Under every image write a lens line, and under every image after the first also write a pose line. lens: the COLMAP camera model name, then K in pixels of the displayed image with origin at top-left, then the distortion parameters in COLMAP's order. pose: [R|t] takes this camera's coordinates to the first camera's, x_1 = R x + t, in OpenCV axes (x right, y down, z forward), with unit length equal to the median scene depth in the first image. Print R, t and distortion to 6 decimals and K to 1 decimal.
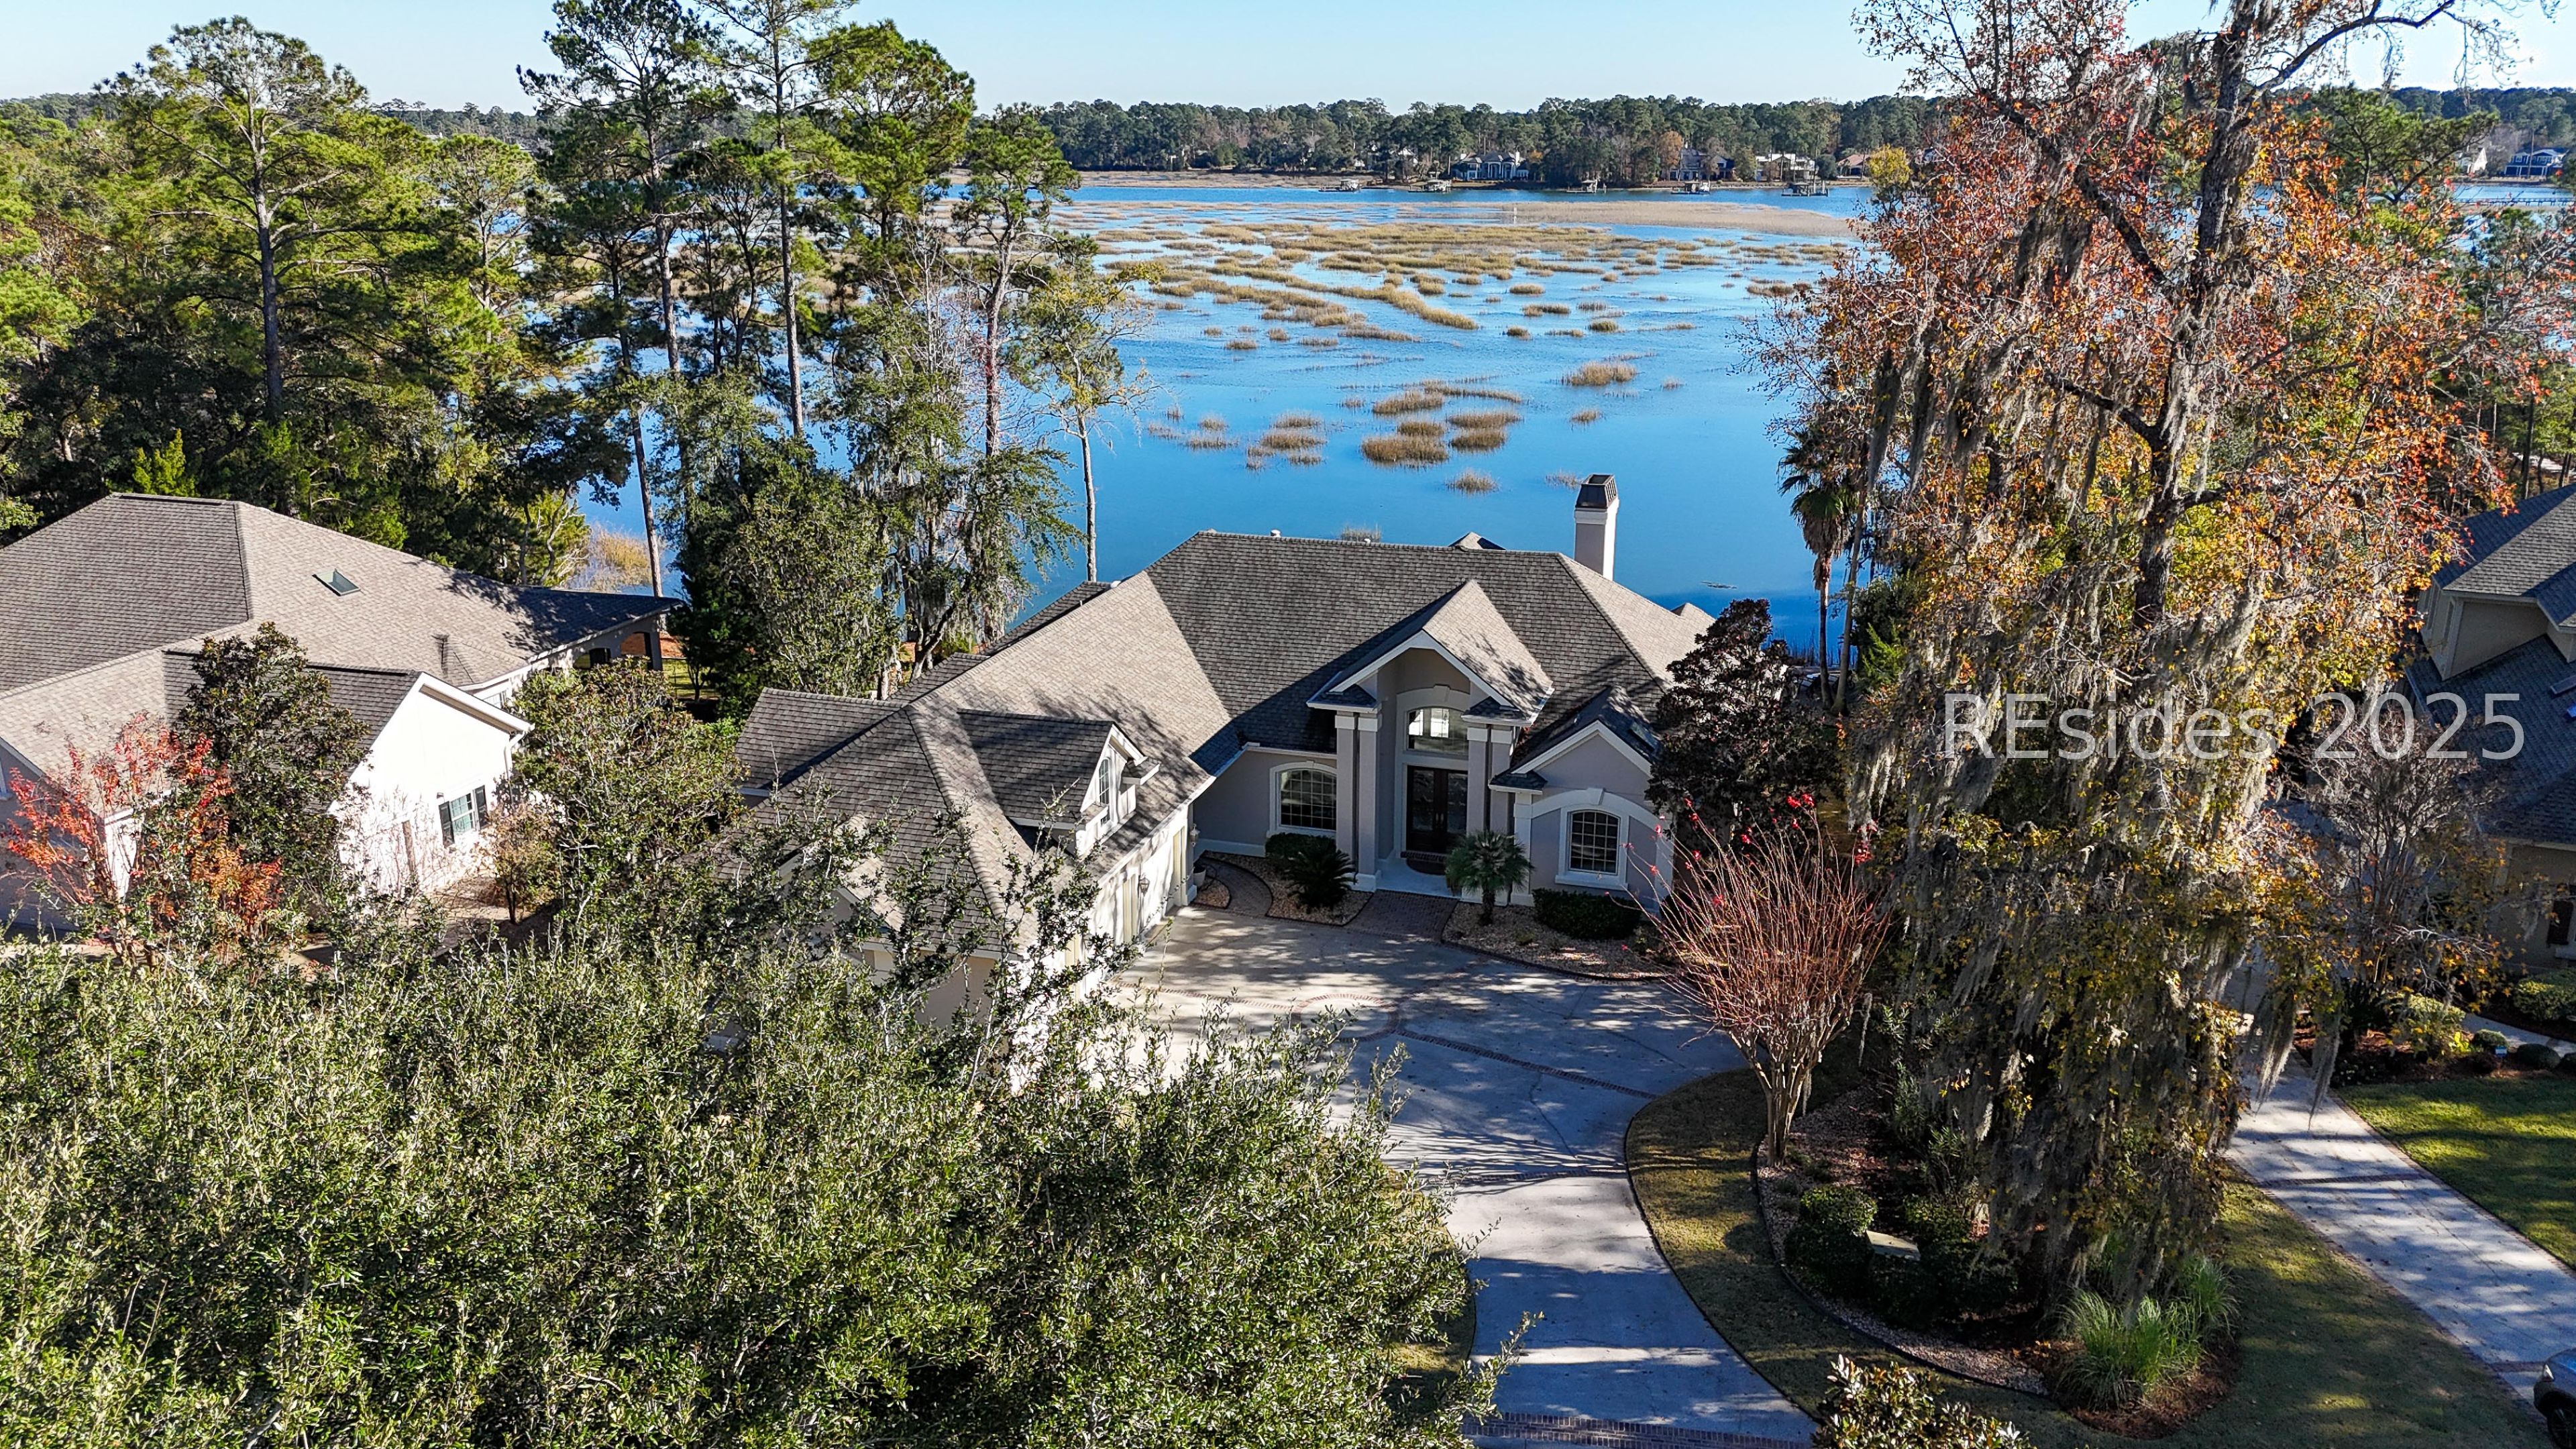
lens RADIAL K [[1866.9, 0, 1288.0], [0, 1866.9, 724.5], [0, 0, 1]] dist [0.089030, -0.133865]
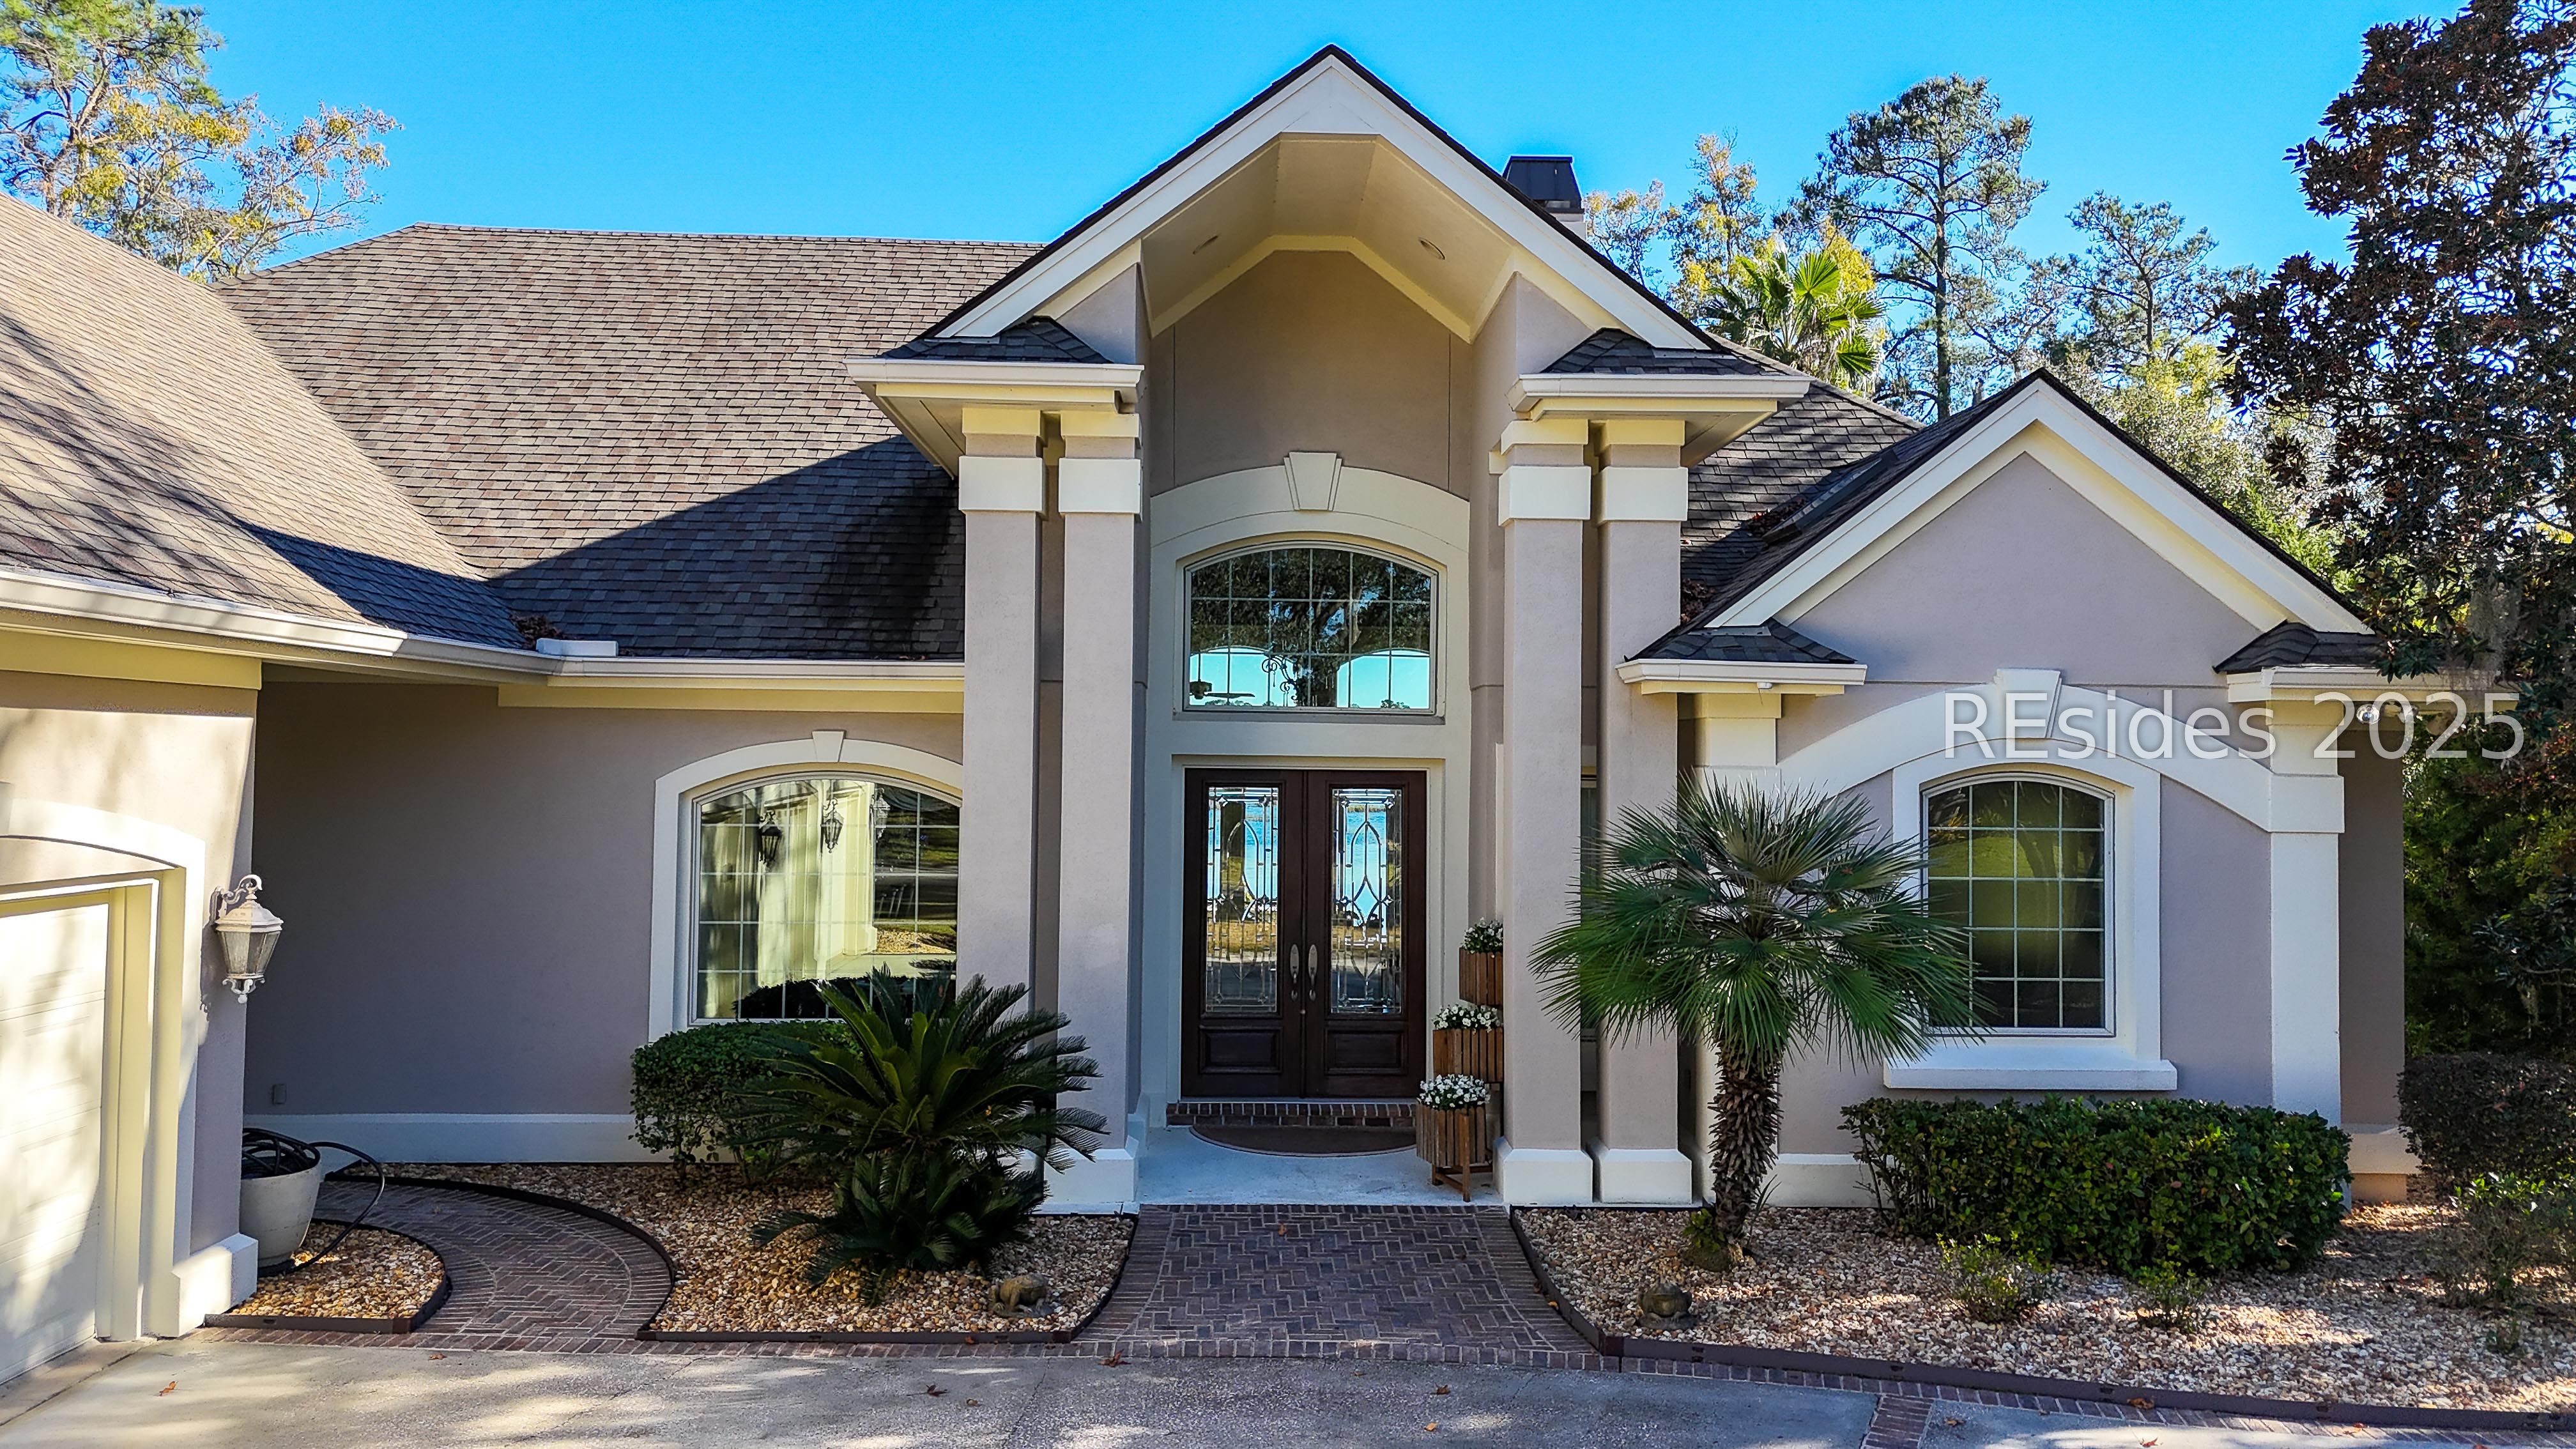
lens RADIAL K [[1866.9, 0, 1288.0], [0, 1866.9, 724.5], [0, 0, 1]] dist [0.089030, -0.133865]
pose [[0.942843, 0.015495, 0.332876, -0.014743], [0.091271, 0.948713, -0.302678, 0.105106], [-0.320494, 0.315760, 0.893073, 0.774525]]
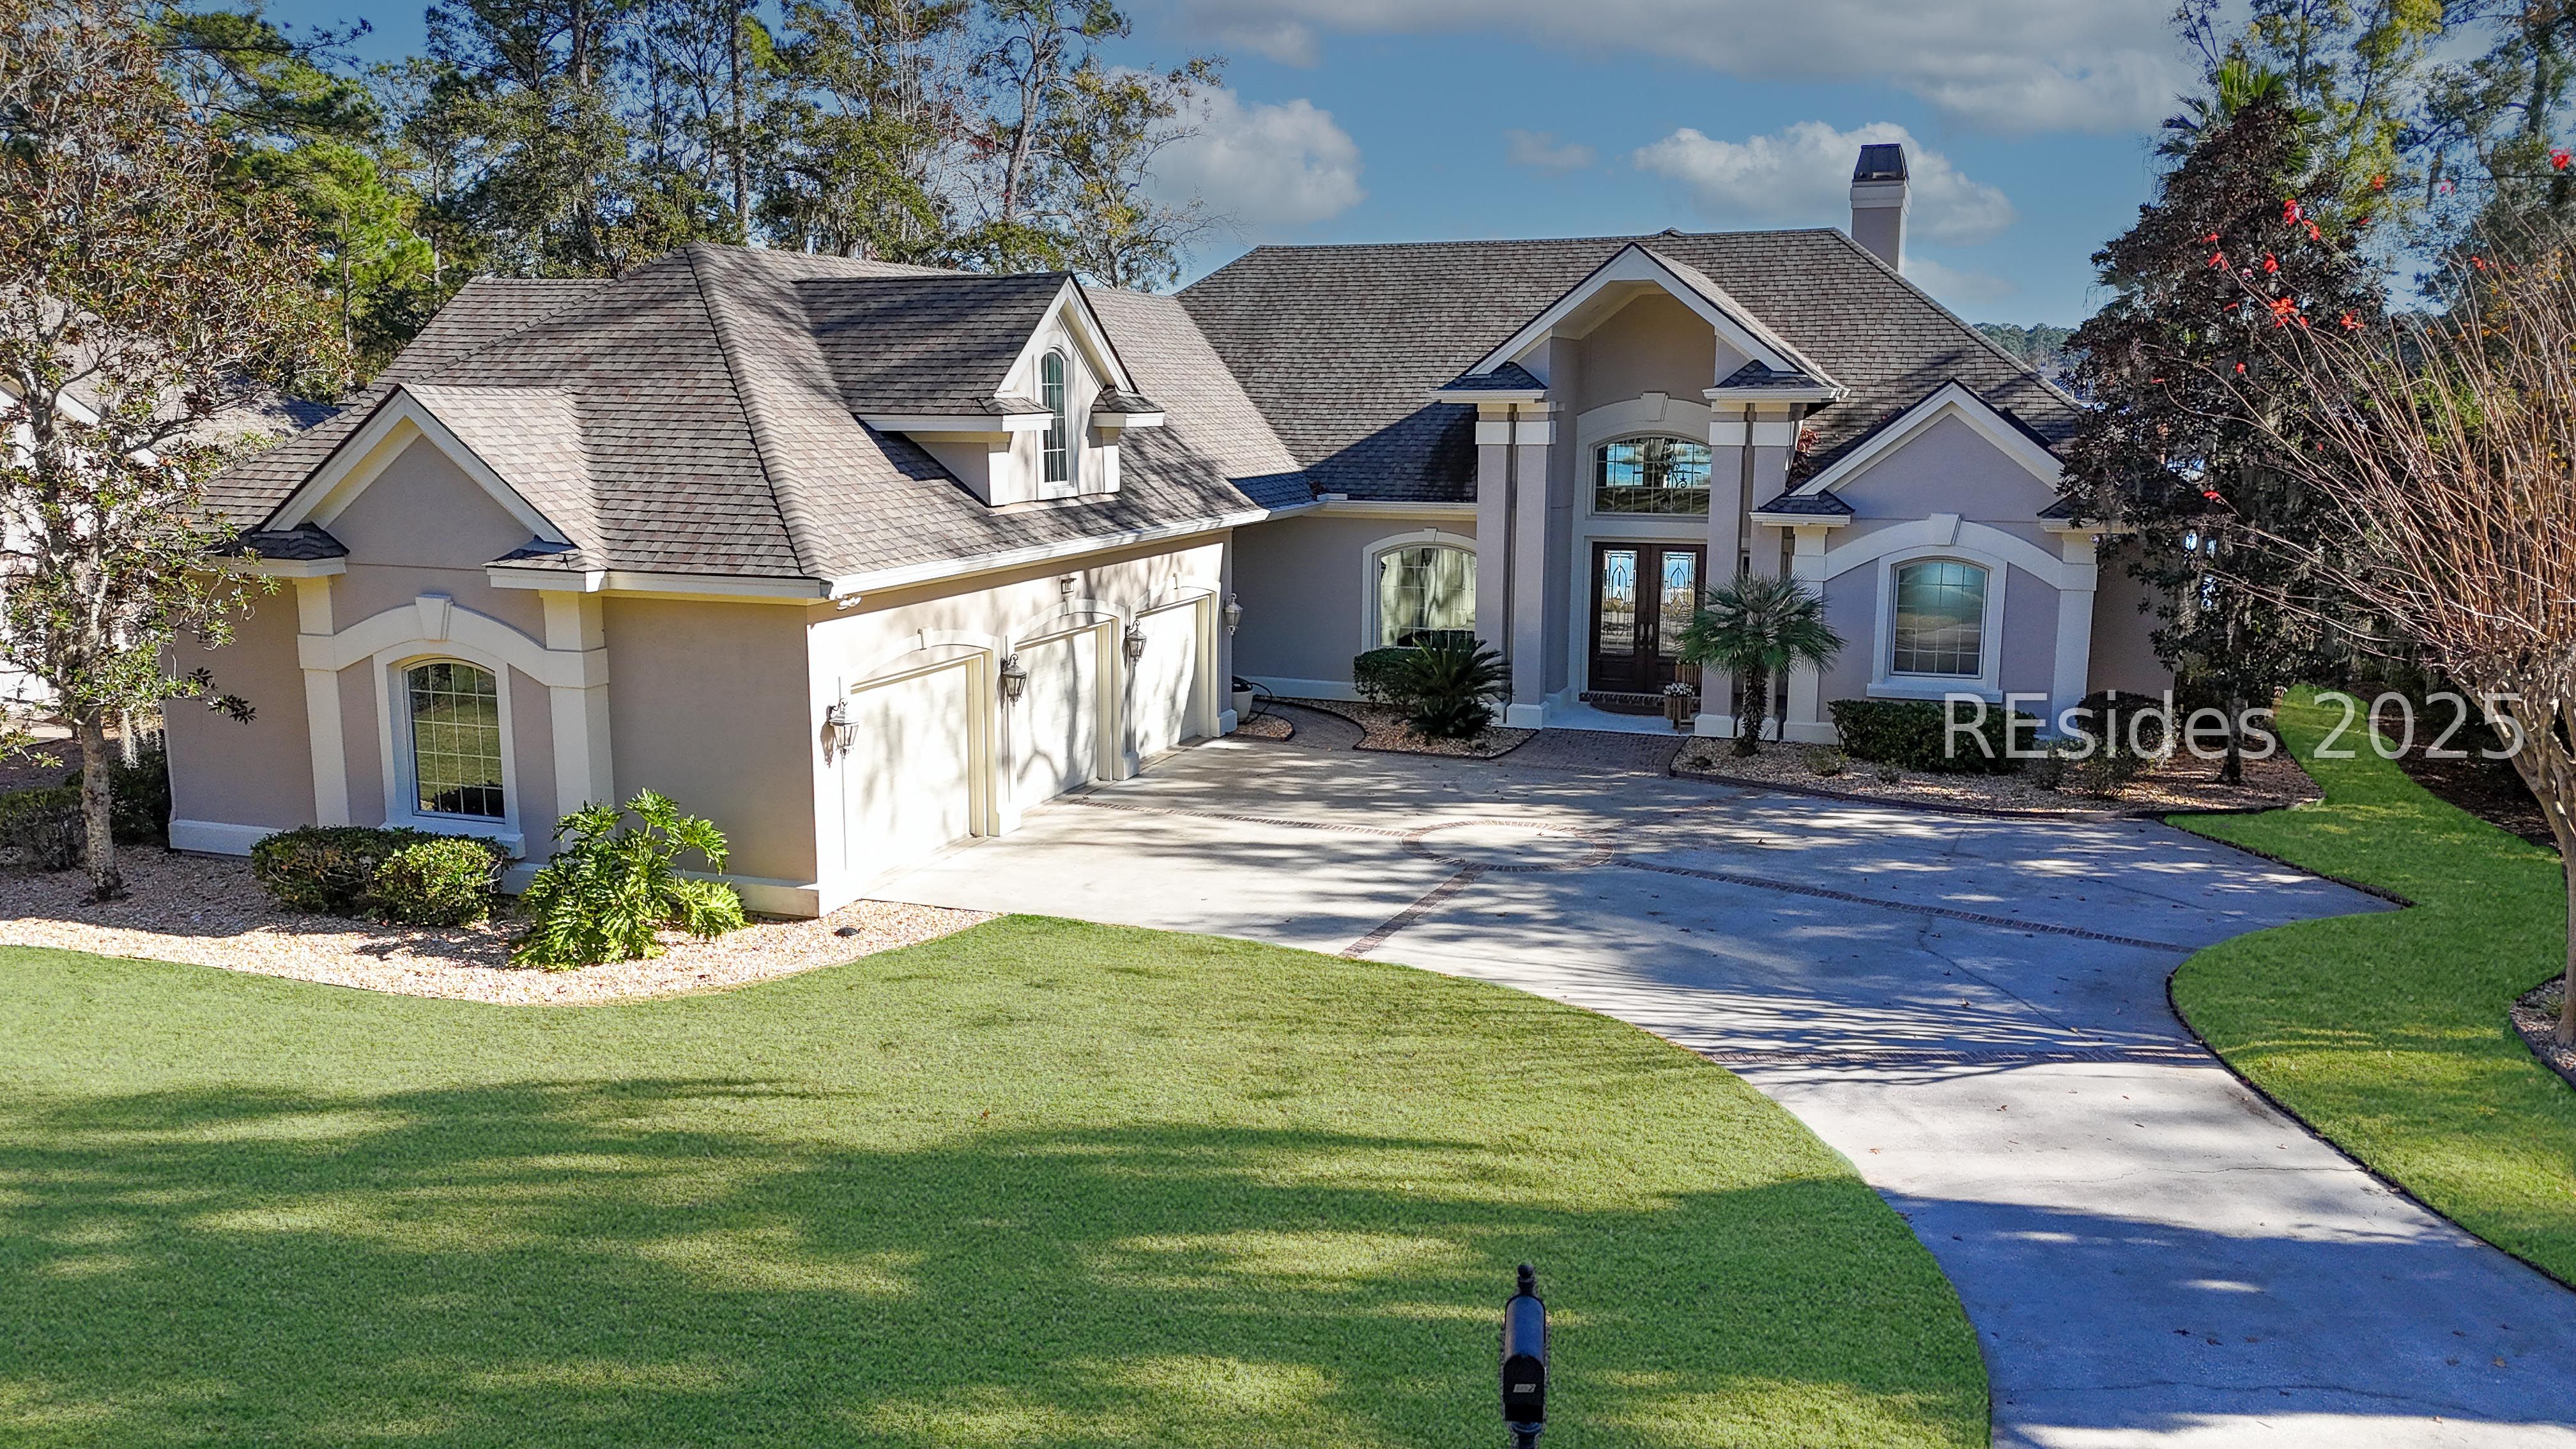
lens RADIAL K [[1866.9, 0, 1288.0], [0, 1866.9, 724.5], [0, 0, 1]] dist [0.089030, -0.133865]
pose [[0.998759, 0.008220, -0.049122, -0.004226], [-0.014365, 0.991916, -0.126080, 0.164157], [0.047689, 0.126629, 0.990803, 0.421099]]
